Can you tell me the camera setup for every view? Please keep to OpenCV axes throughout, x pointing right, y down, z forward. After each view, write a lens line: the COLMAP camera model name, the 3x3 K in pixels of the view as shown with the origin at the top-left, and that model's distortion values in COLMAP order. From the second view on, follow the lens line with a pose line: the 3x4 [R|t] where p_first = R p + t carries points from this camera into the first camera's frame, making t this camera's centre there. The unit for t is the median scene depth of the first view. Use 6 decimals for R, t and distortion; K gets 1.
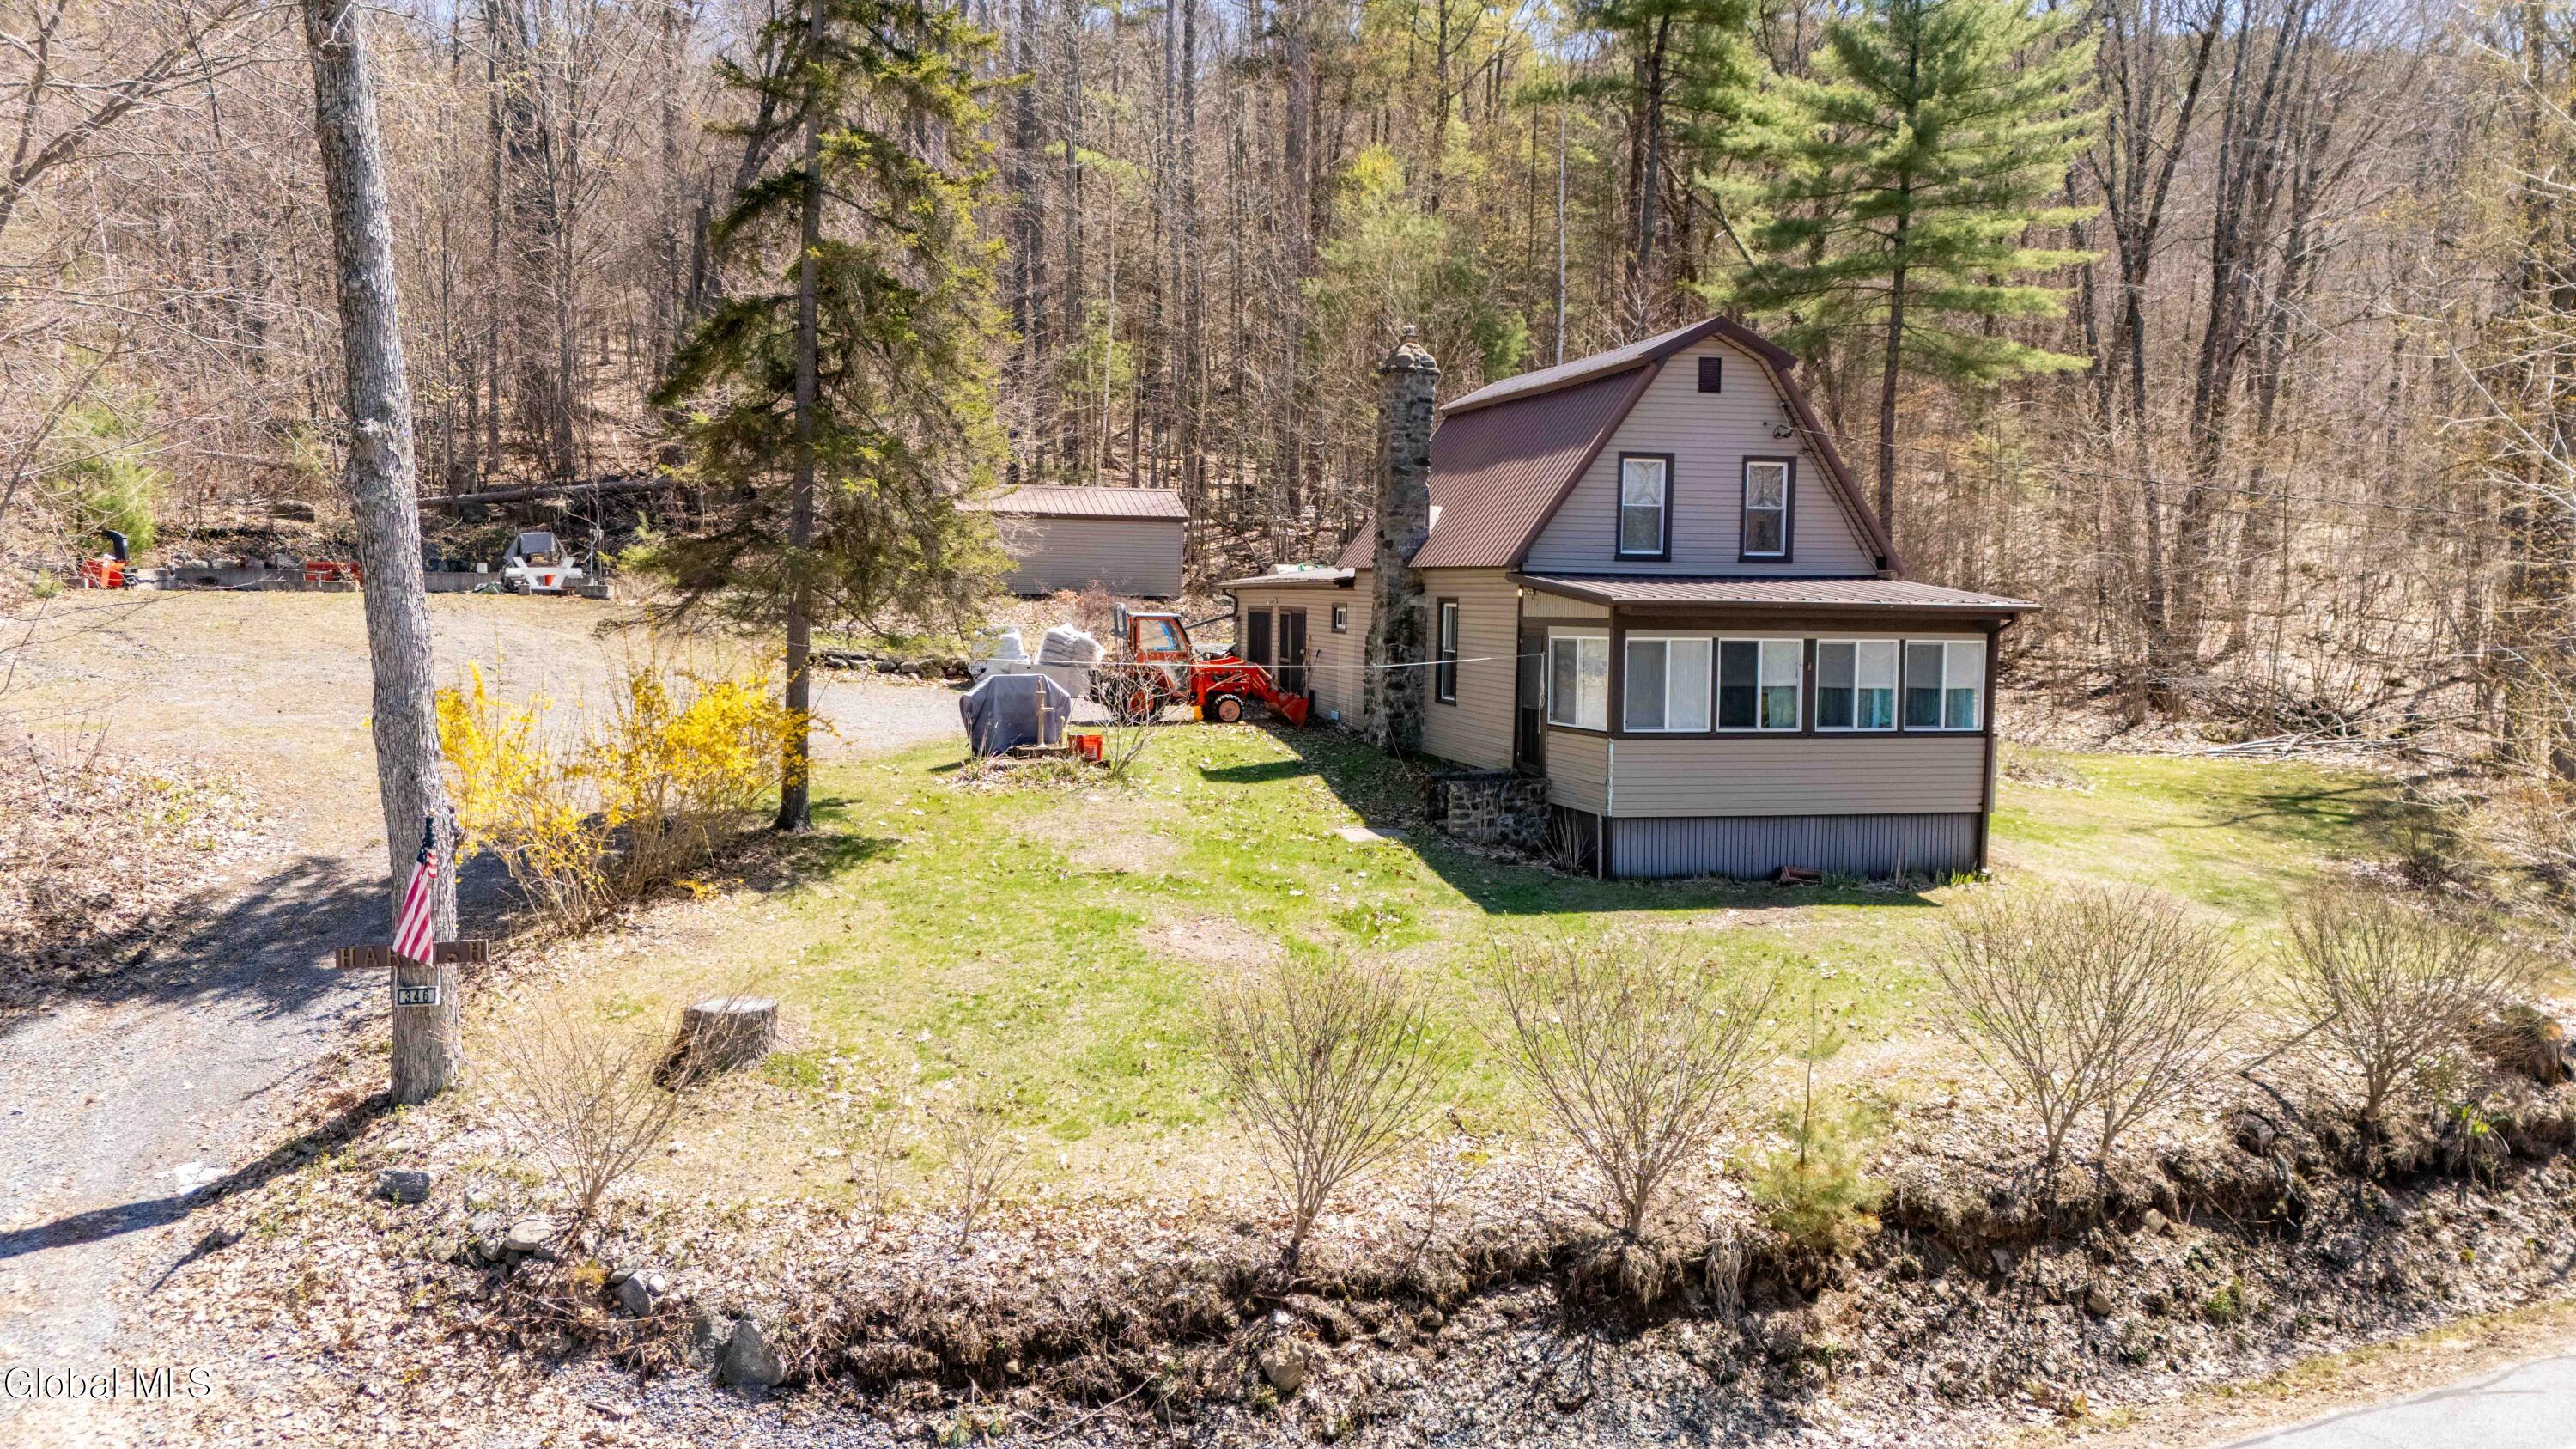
lens RADIAL K [[1837.2, 0, 1288.0], [0, 1837.2, 724.5], [0, 0, 1]] dist [0.123028, -0.000200]
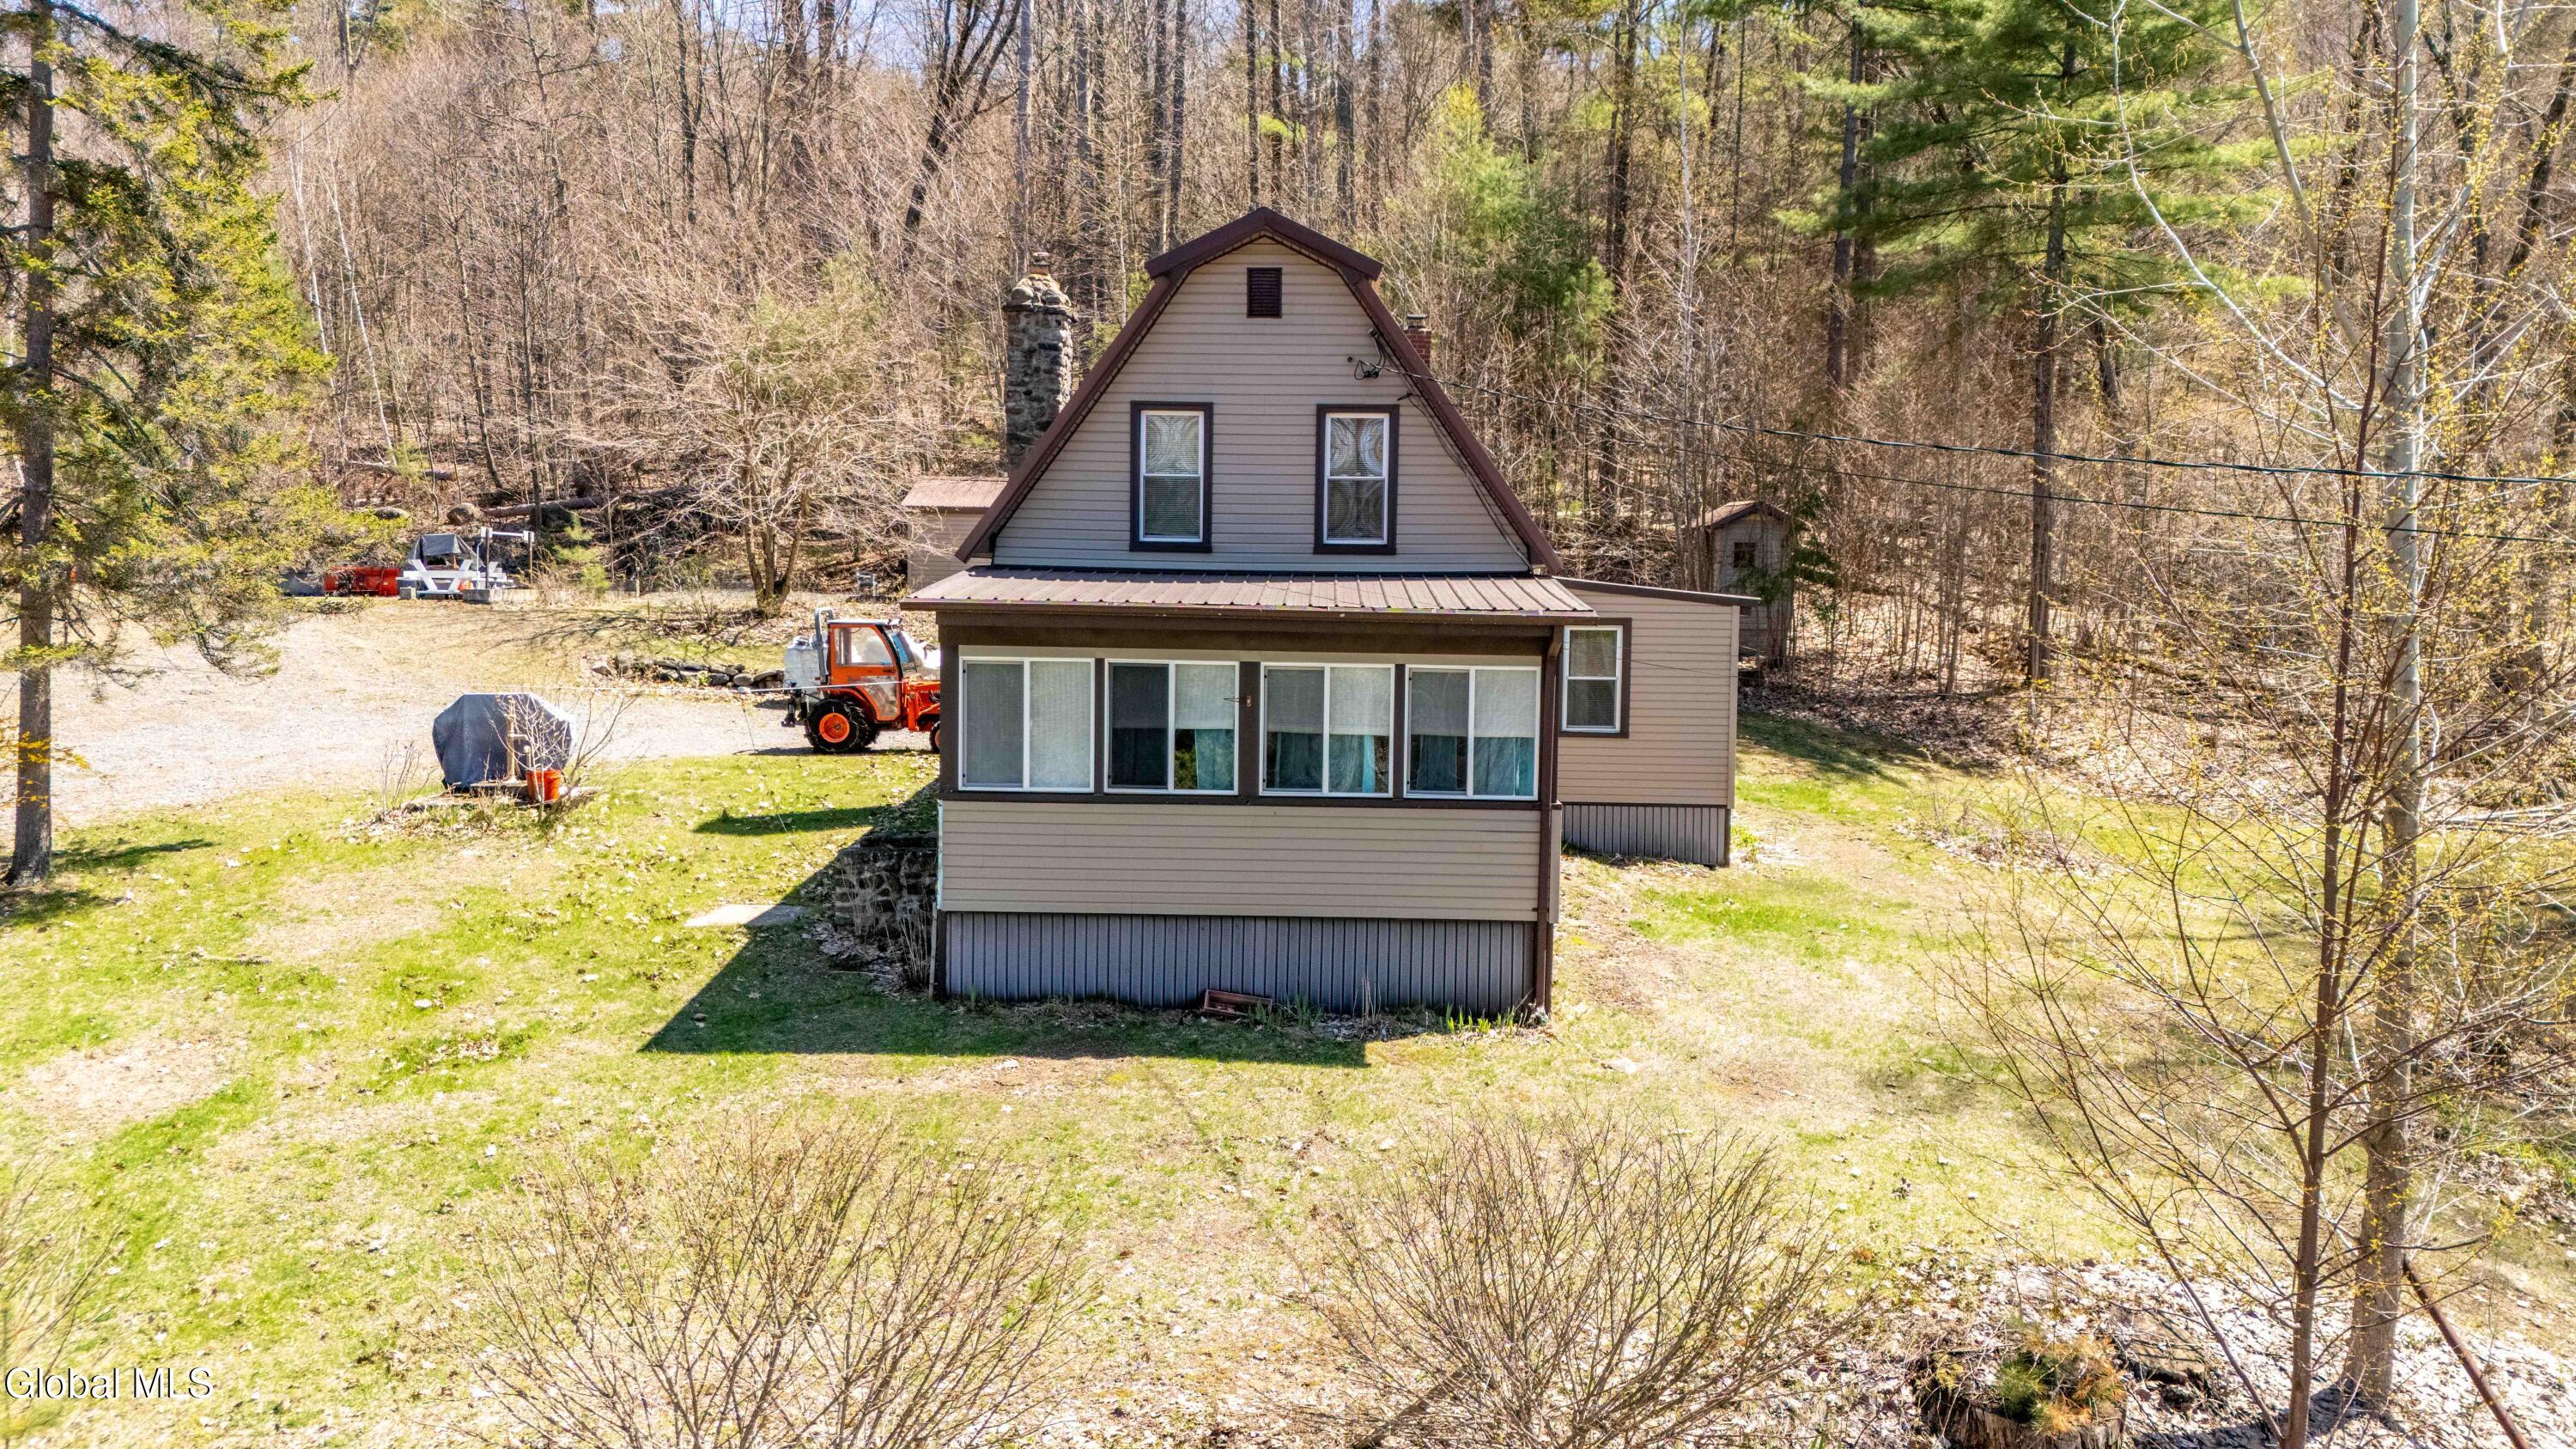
lens RADIAL K [[1837.2, 0, 1288.0], [0, 1837.2, 724.5], [0, 0, 1]] dist [0.123028, -0.000200]
pose [[0.961134, 0.019372, -0.275403, 0.468872], [-0.020934, 0.999777, -0.002734, -0.020486], [0.275289, 0.008393, 0.961325, 0.338244]]
